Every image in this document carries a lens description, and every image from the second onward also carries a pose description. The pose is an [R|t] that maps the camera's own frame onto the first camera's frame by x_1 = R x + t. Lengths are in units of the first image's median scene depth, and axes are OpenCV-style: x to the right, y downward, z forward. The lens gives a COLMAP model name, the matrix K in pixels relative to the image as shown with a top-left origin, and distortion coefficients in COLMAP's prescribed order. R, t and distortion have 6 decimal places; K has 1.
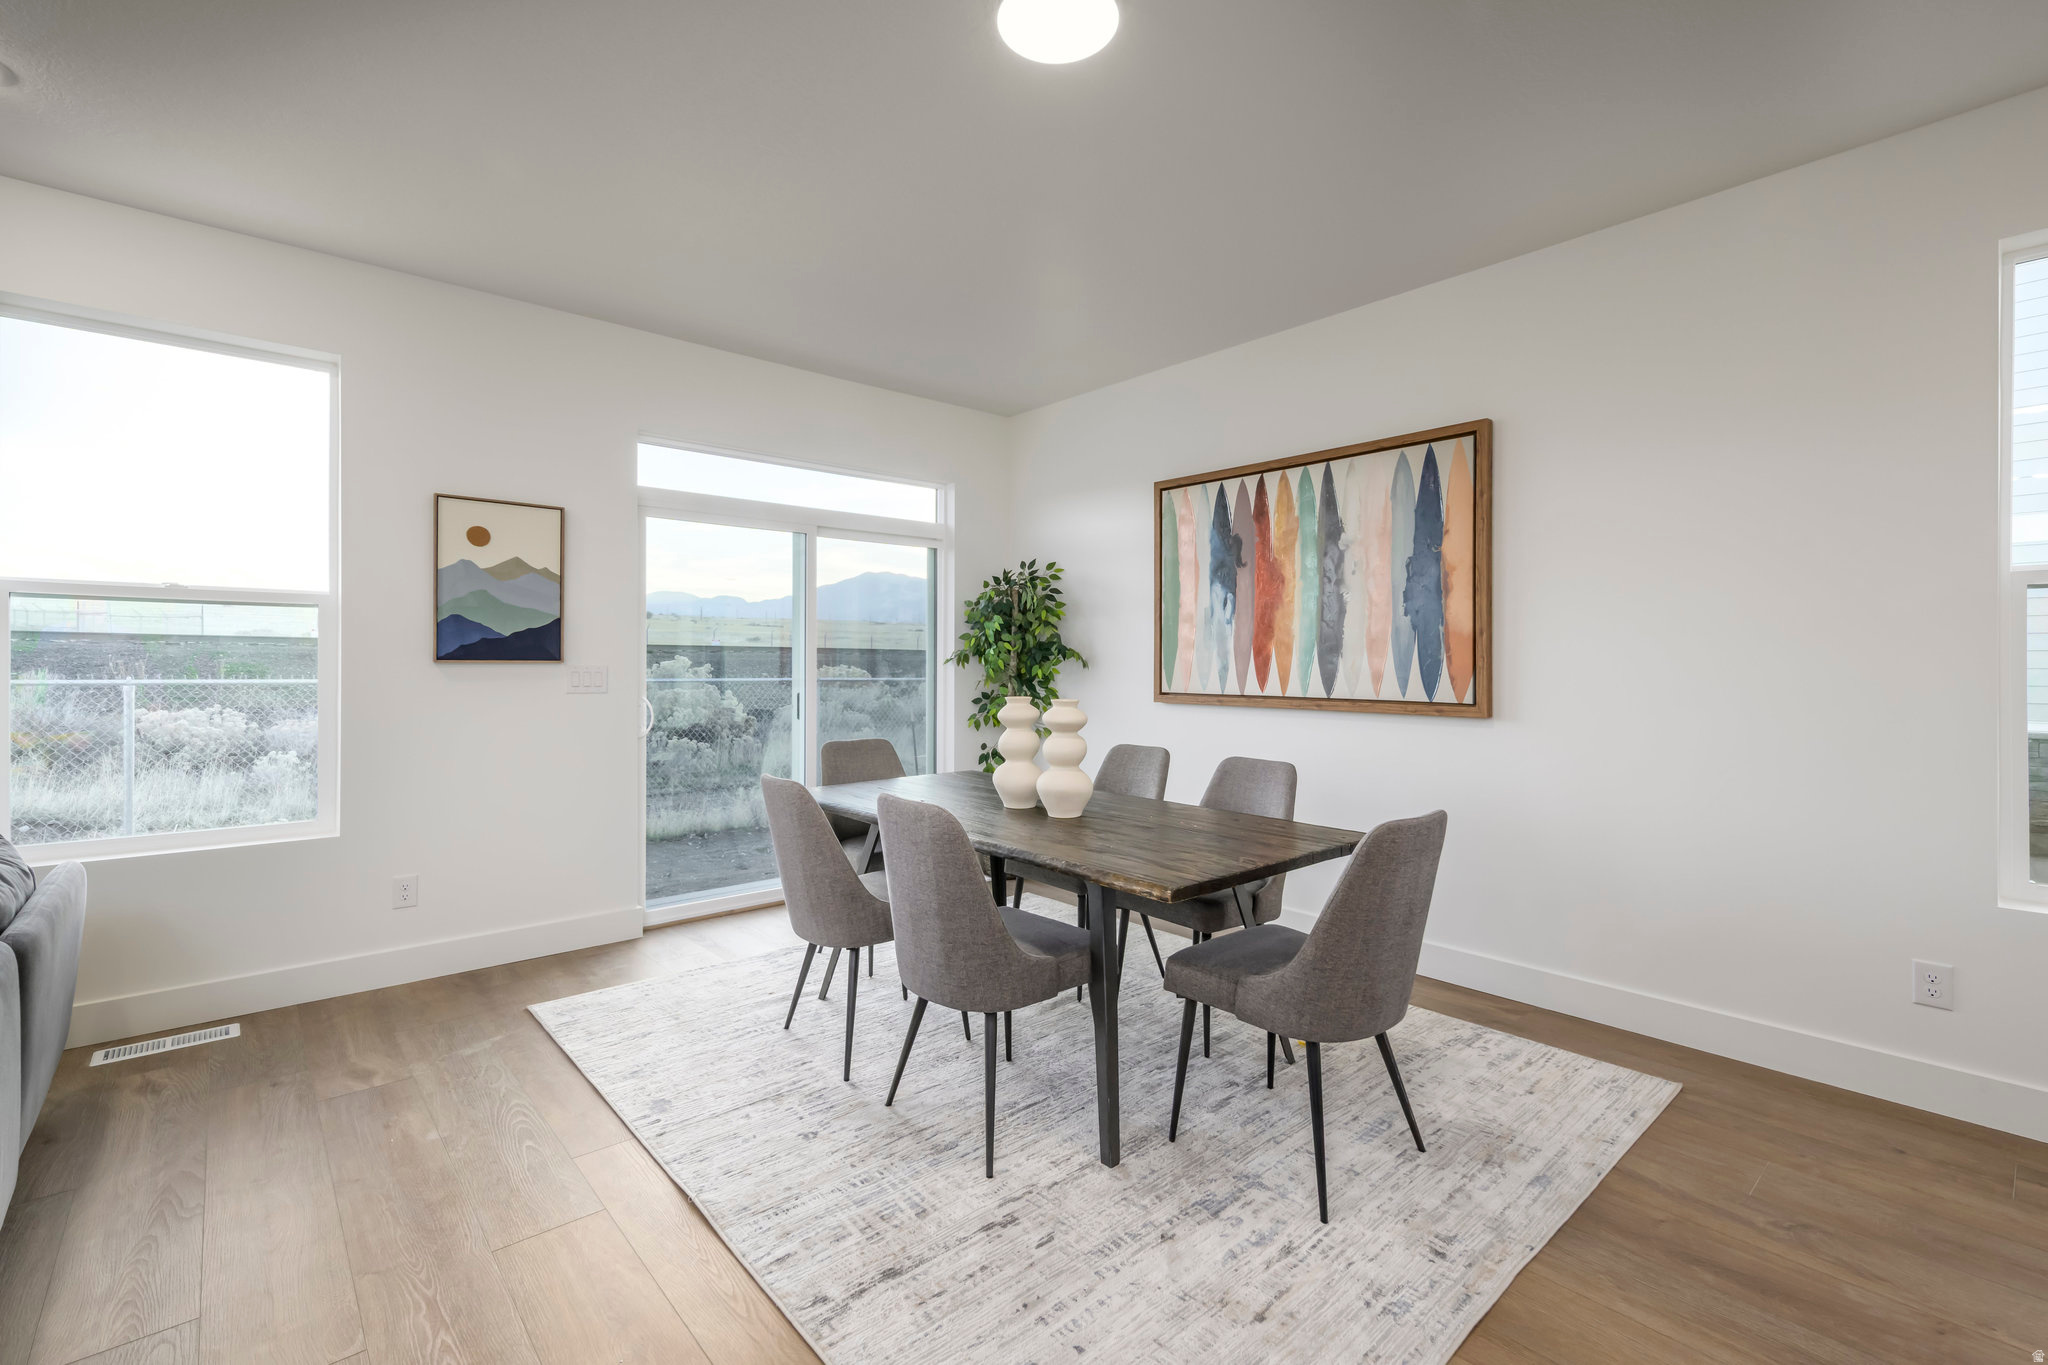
lens RADIAL K [[891.2, 0, 1036.2], [0, 891.2, 632.6], [0, 0, 1]] dist [0.009435, 0.000155]
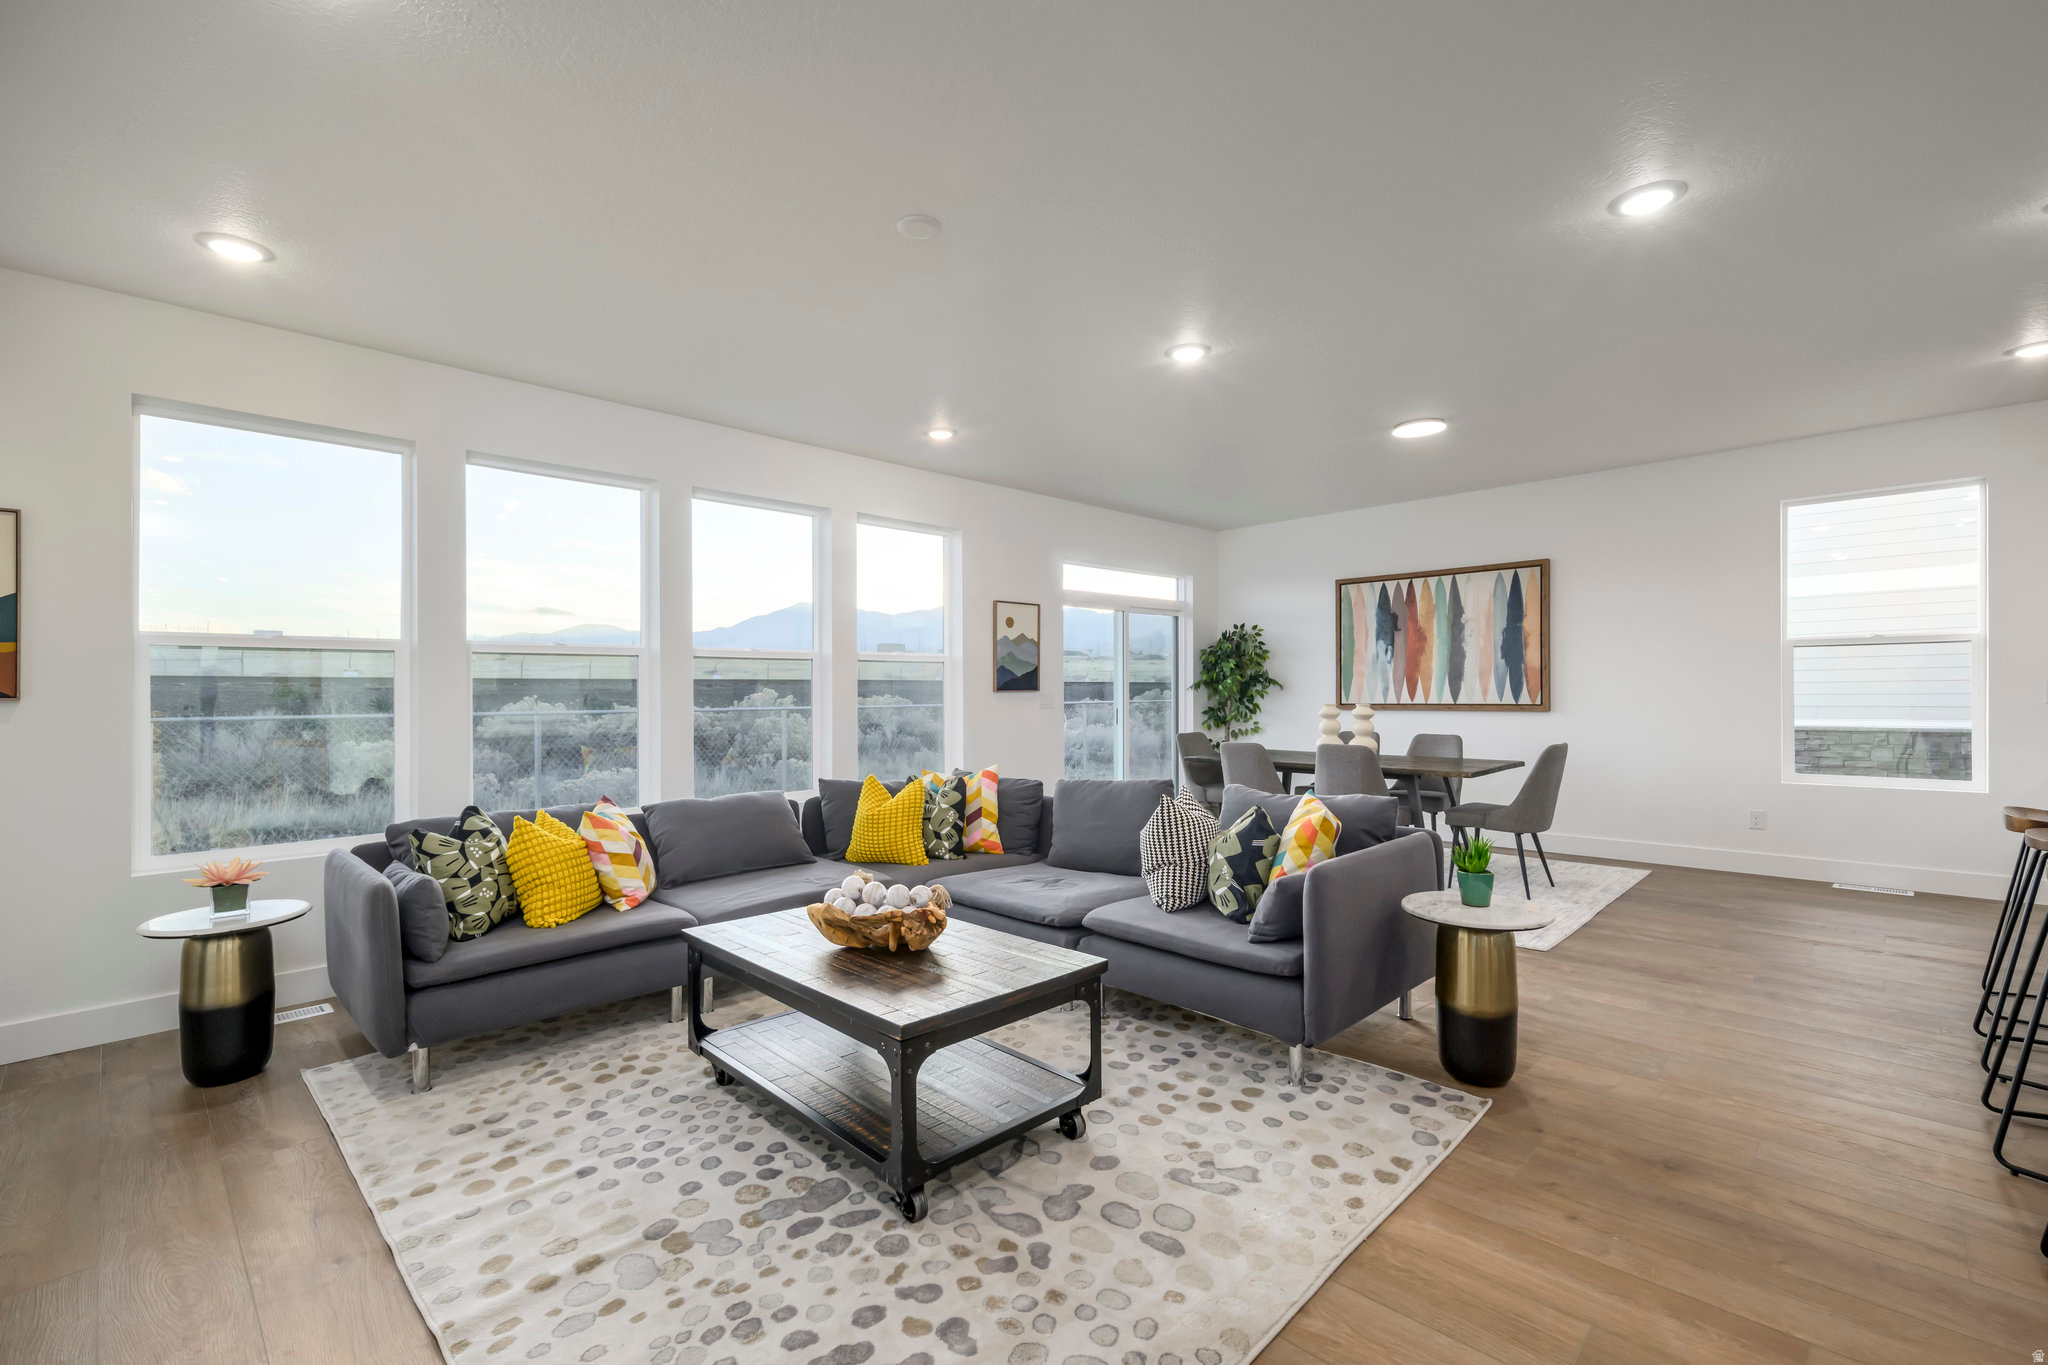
lens RADIAL K [[891.2, 0, 1021.9], [0, 891.2, 666.0], [0, 0, 1]] dist [0.009435, 0.000155]
pose [[0.998117, -0.014267, 0.059658, -0.636184], [0.013921, 0.999884, 0.006212, -0.026286], [-0.059739, -0.005370, 0.998200, -0.737617]]
